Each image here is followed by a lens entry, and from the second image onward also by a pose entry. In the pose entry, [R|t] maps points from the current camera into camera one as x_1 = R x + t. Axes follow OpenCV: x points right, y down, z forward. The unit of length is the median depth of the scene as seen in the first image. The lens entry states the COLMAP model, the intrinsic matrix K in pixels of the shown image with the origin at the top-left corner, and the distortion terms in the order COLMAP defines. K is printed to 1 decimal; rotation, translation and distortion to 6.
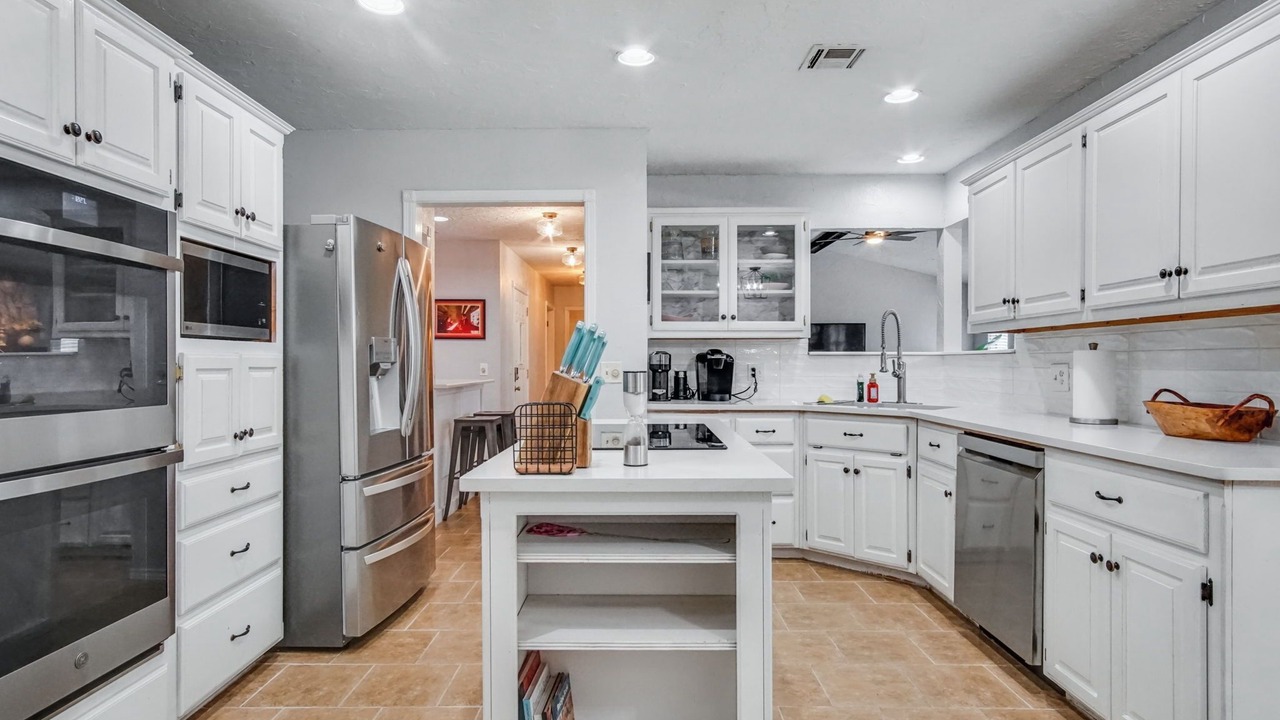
lens RADIAL K [[679.2, 0, 636.0], [0, 679.2, 366.0], [0, 0, 1]] dist [0.001961, 0.000337]
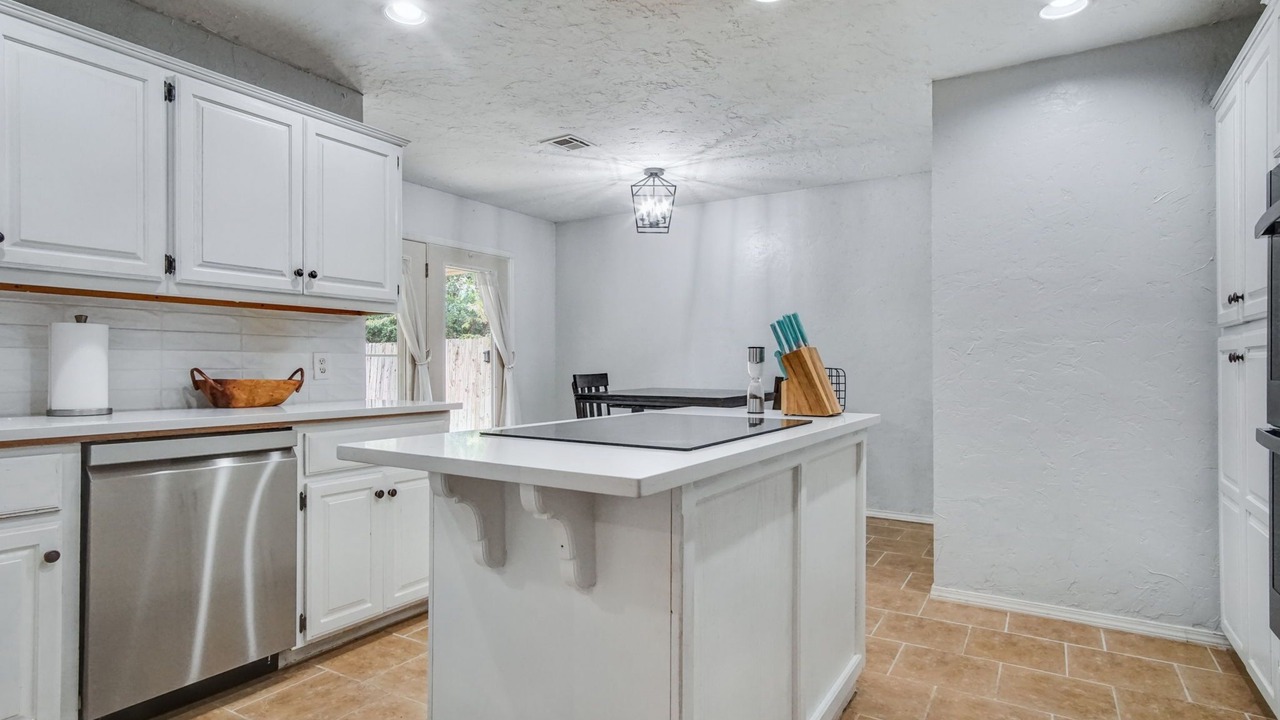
lens RADIAL K [[679.2, 0, 636.0], [0, 679.2, 366.0], [0, 0, 1]] dist [0.001961, 0.000337]
pose [[-0.856302, -0.001056, 0.516474, -0.206324], [0.000309, 0.999997, 0.002557, 0.016781], [-0.516475, 0.002349, -0.856299, 0.924847]]
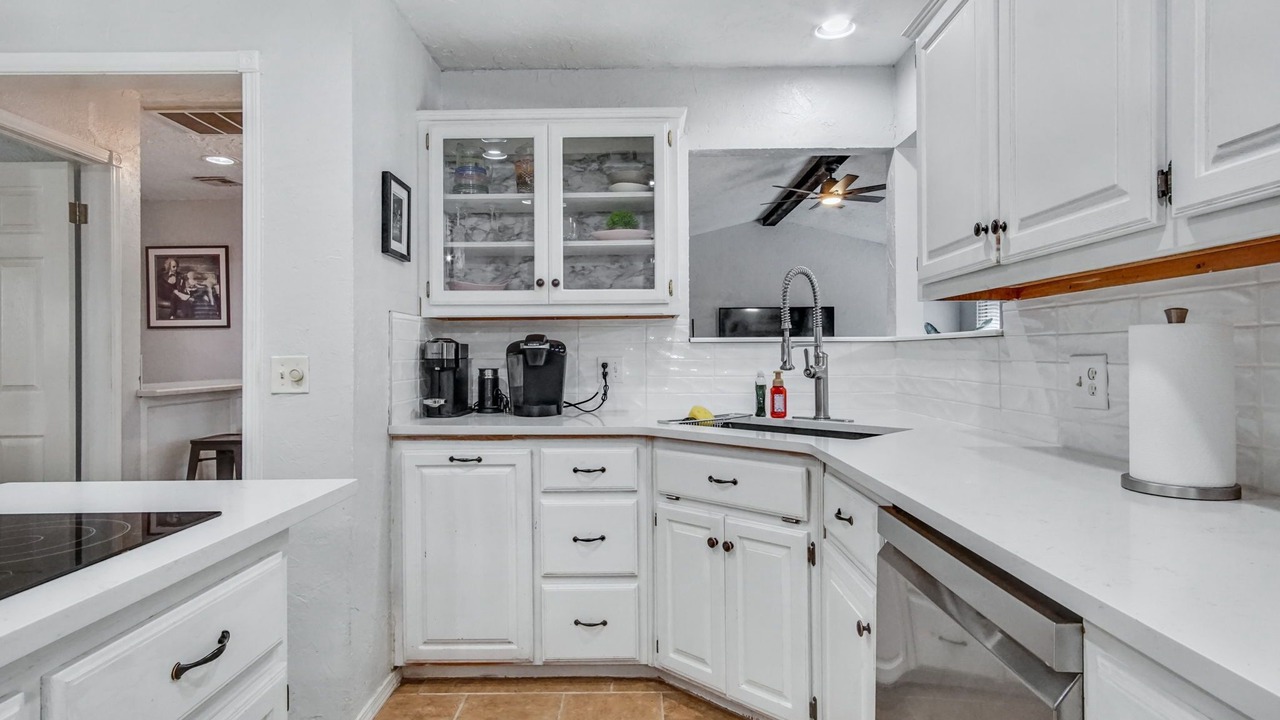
lens RADIAL K [[674.9, 0, 637.6], [0, 674.9, 350.6], [0, 0, 1]] dist [0.001106, 0.001401]
pose [[0.999972, -0.006083, 0.004291, 0.222127], [0.006124, 0.999936, -0.009544, -0.003107], [-0.004232, 0.009570, 0.999945, 0.388484]]
